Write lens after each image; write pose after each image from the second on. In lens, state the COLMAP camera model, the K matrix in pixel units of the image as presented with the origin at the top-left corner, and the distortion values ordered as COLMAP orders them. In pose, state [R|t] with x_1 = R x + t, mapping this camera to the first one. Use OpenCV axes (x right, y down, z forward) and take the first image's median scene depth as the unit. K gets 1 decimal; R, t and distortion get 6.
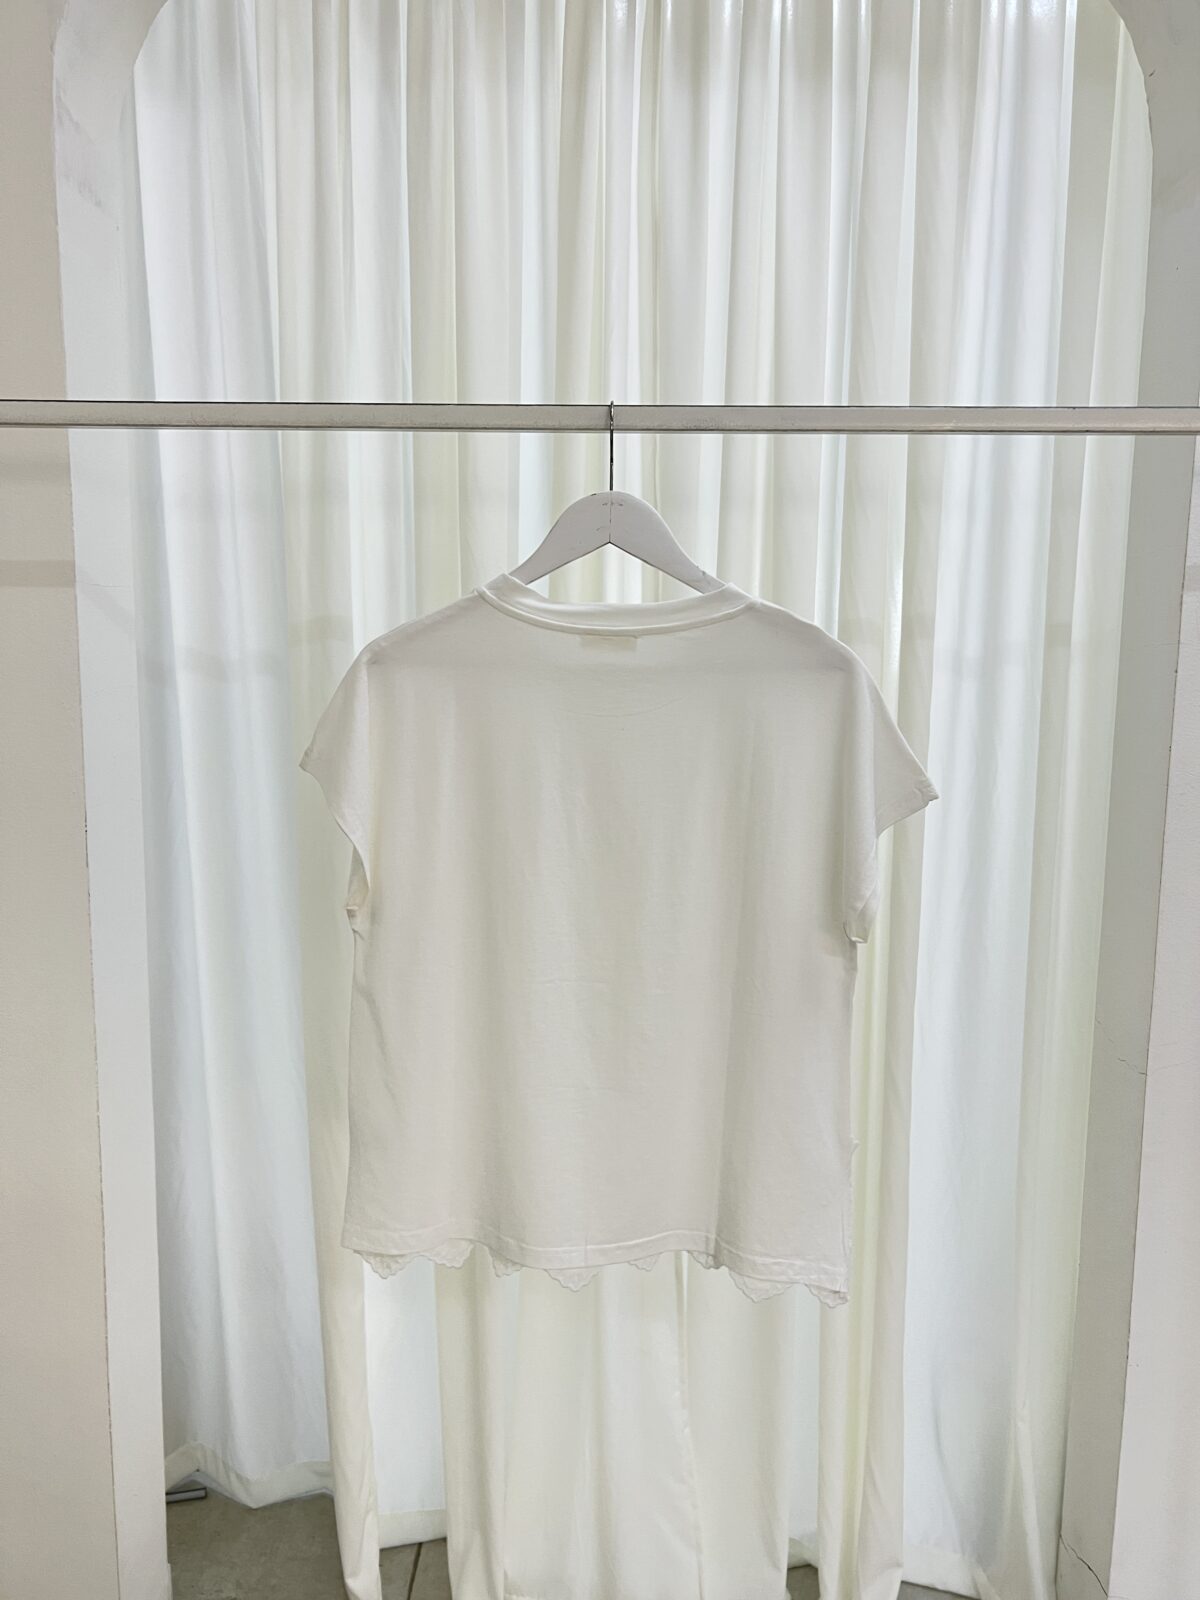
lens RADIAL K [[1210.3, 0, 602.6], [0, 1210.3, 797.1], [0, 0, 1]] dist [-0.008134, -0.034869]
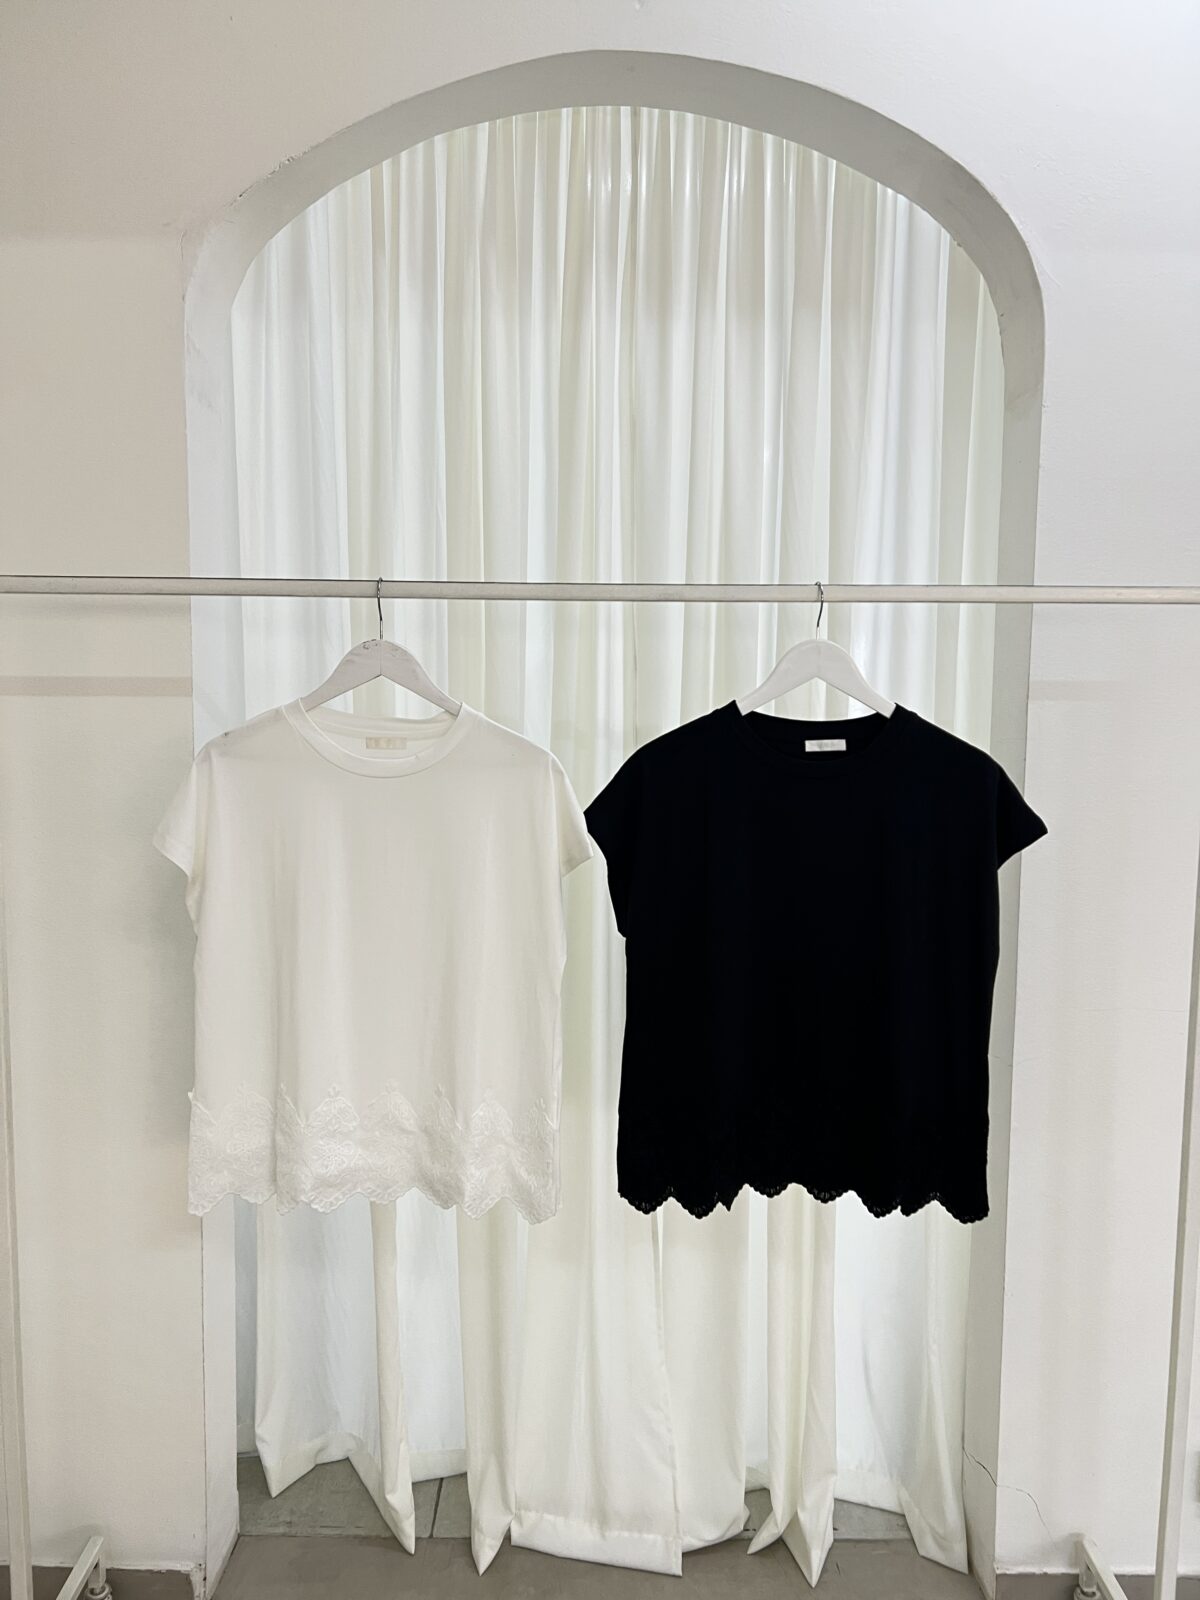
lens RADIAL K [[1210.3, 0, 593.4], [0, 1210.3, 803.1], [0, 0, 1]] dist [-0.008134, -0.034869]
pose [[0.999831, -0.004193, 0.017918, -0.024185], [0.004957, 0.999071, -0.042808, -0.001800], [-0.017722, 0.042890, 0.998923, -0.302274]]
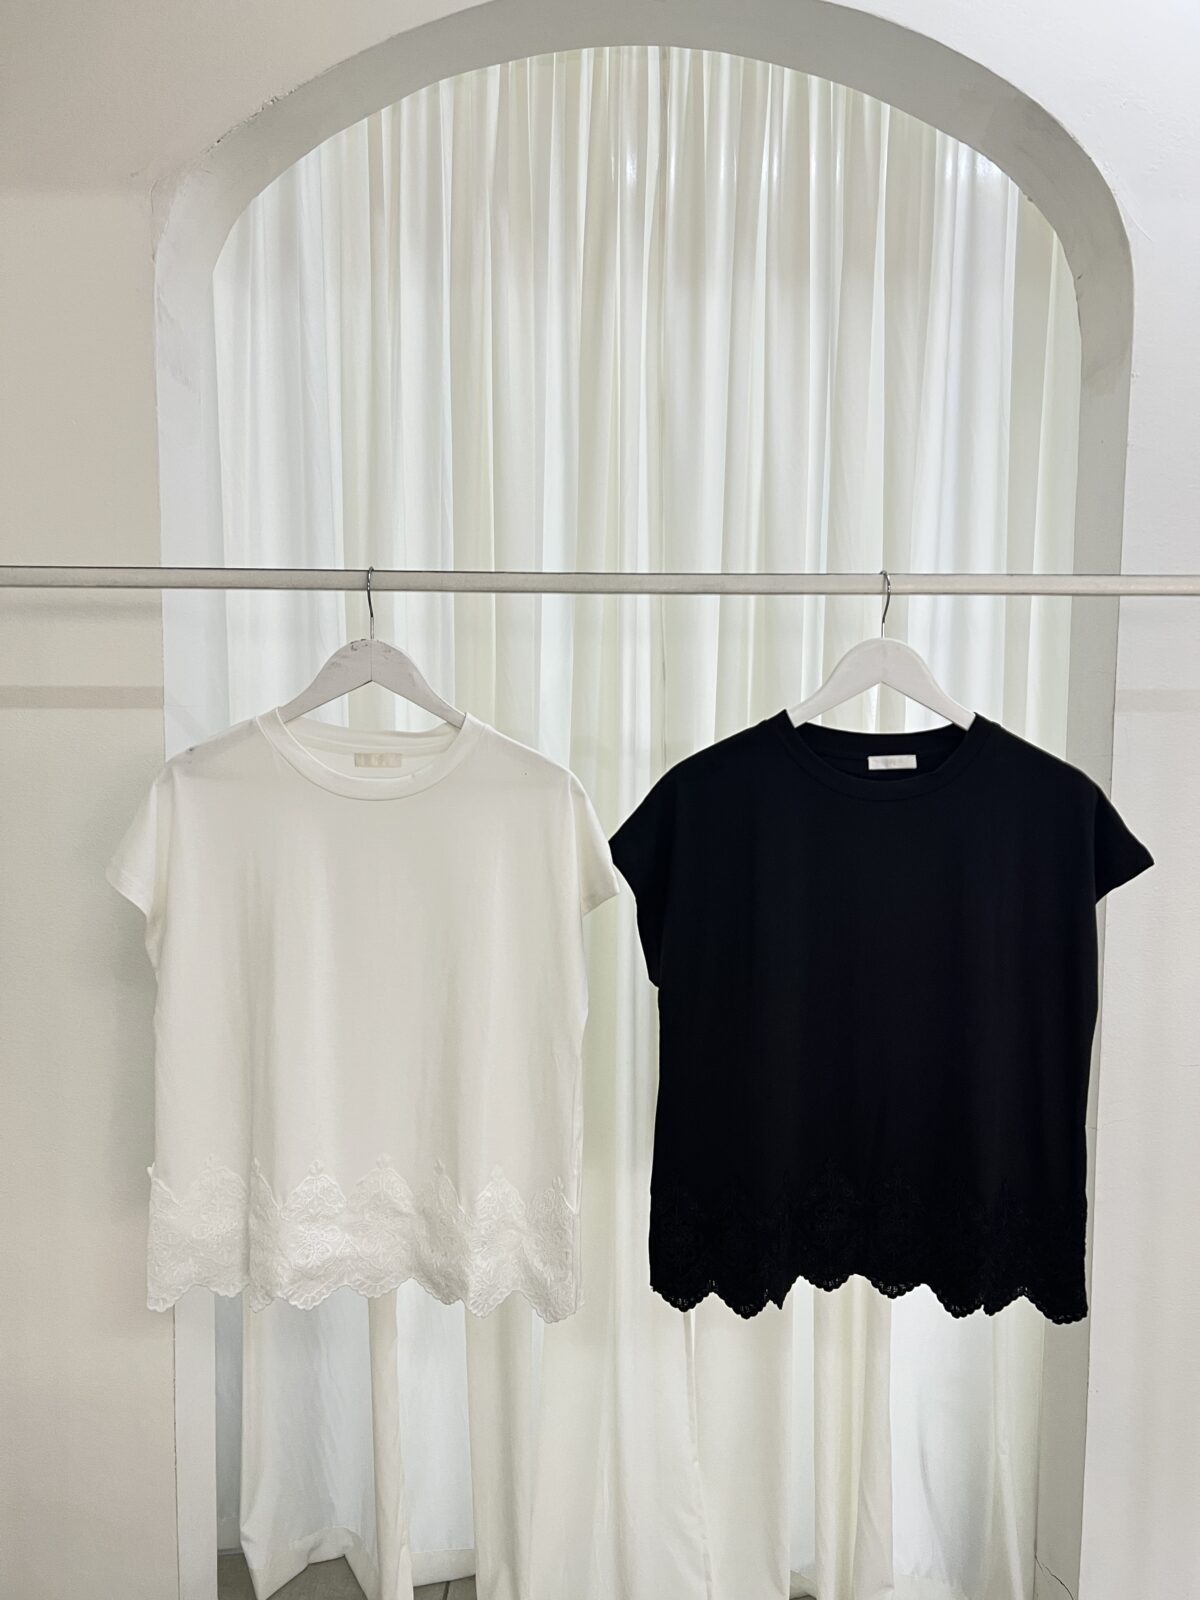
lens RADIAL K [[1210.3, 0, 601.4], [0, 1210.3, 805.6], [0, 0, 1]] dist [-0.008134, -0.034869]
pose [[0.999940, -0.004690, 0.009933, -0.027960], [0.005273, 0.998219, -0.059427, -0.011407], [-0.009636, 0.059476, 0.998183, -0.150408]]
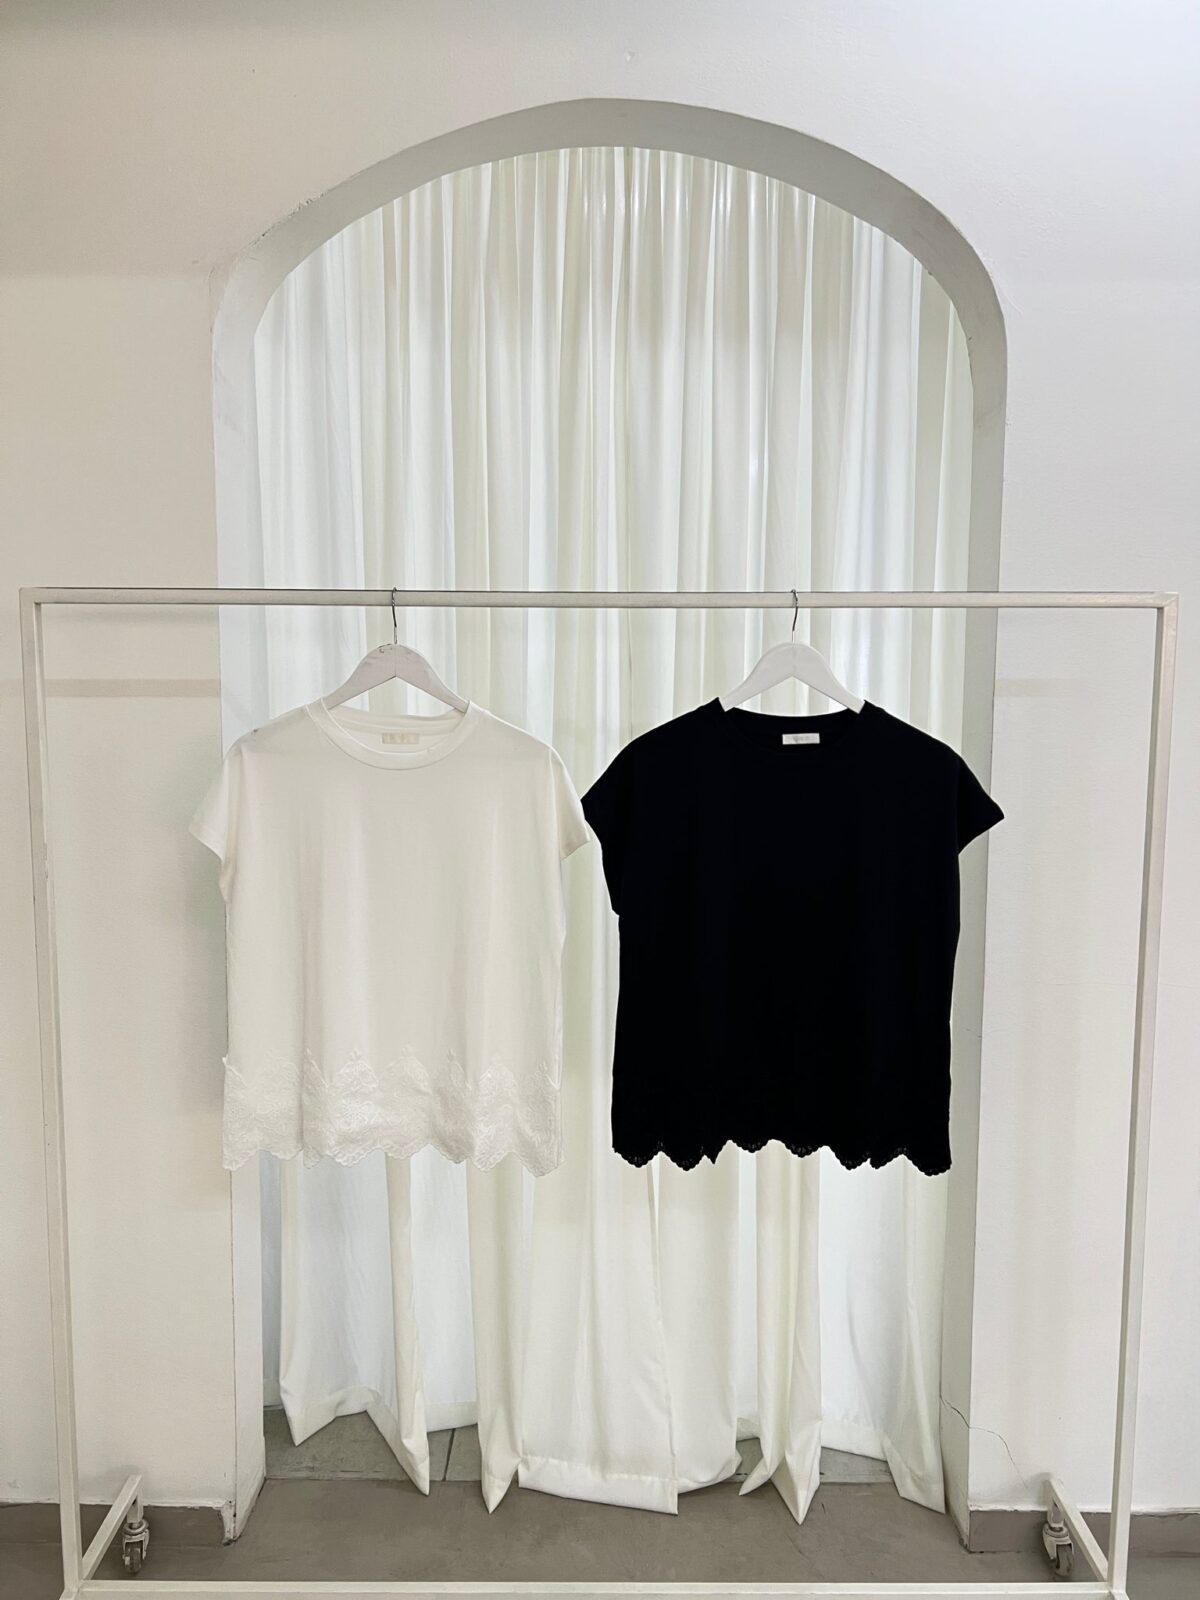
lens RADIAL K [[1210.3, 0, 592.8], [0, 1210.3, 814.8], [0, 0, 1]] dist [-0.008134, -0.034869]
pose [[0.999898, -0.008406, 0.011563, -0.016222], [0.008819, 0.999309, -0.036117, 0.016278], [-0.011251, 0.036215, 0.999281, -0.403767]]
